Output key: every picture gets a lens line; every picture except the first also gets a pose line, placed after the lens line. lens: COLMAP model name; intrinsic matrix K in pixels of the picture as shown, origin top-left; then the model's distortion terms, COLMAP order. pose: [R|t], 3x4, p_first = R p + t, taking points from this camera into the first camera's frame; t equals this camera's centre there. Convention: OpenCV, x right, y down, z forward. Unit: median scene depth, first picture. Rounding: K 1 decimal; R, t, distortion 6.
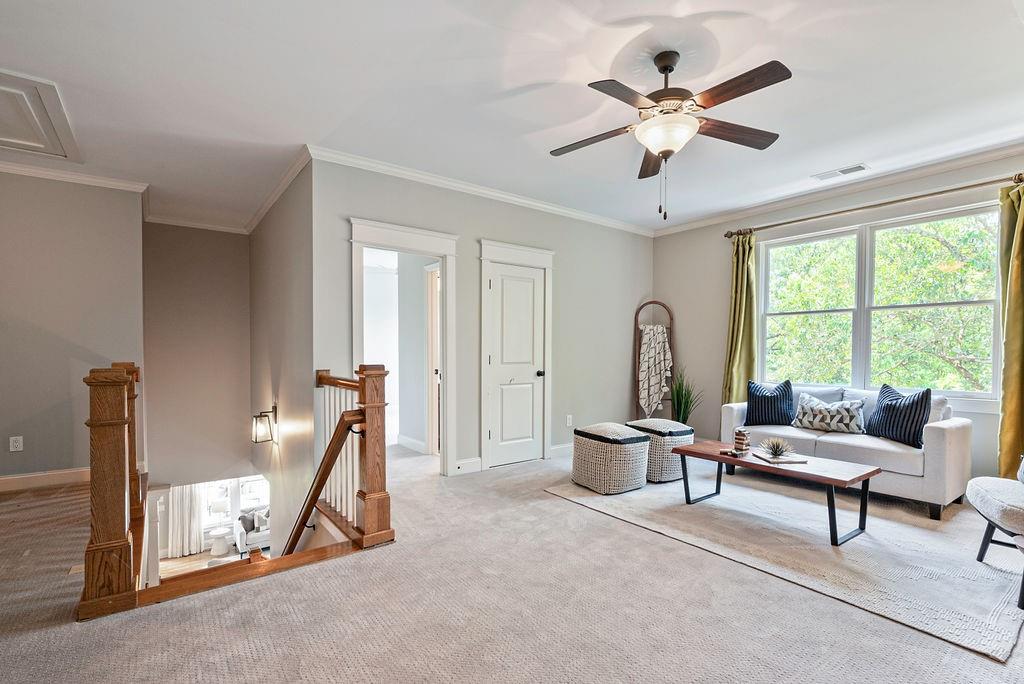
lens RADIAL K [[474.5, 0, 516.5], [0, 474.5, 360.4], [0, 0, 1]] dist [0.000284, 0.000233]
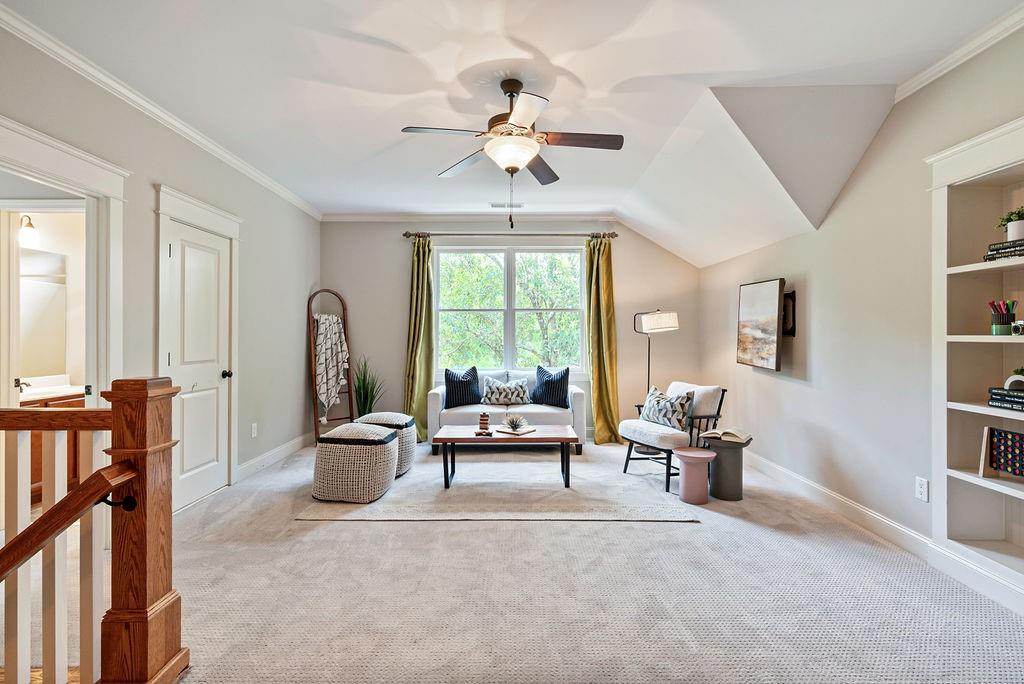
lens RADIAL K [[472.6, 0, 515.2], [0, 472.6, 334.0], [0, 0, 1]] dist [0.000776, 0.000045]
pose [[0.602818, 0.002489, 0.797875, -0.322901], [0.018498, 0.999683, -0.017094, -0.017818], [-0.797664, 0.025064, 0.602580, 0.192117]]
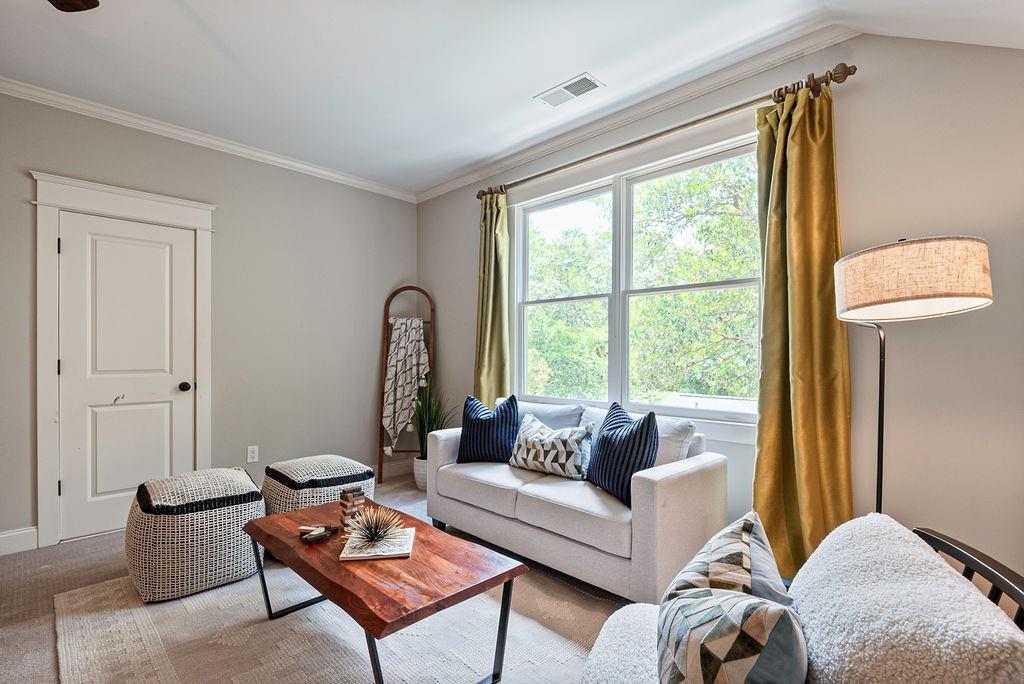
lens RADIAL K [[481.1, 0, 512.1], [0, 481.1, 353.6], [0, 0, 1]] dist [-0.000814, 0.000142]
pose [[0.989794, -0.000754, 0.142504, 0.471750], [0.003157, 0.999857, -0.016643, -0.006686], [-0.142471, 0.016923, 0.989654, 0.311516]]
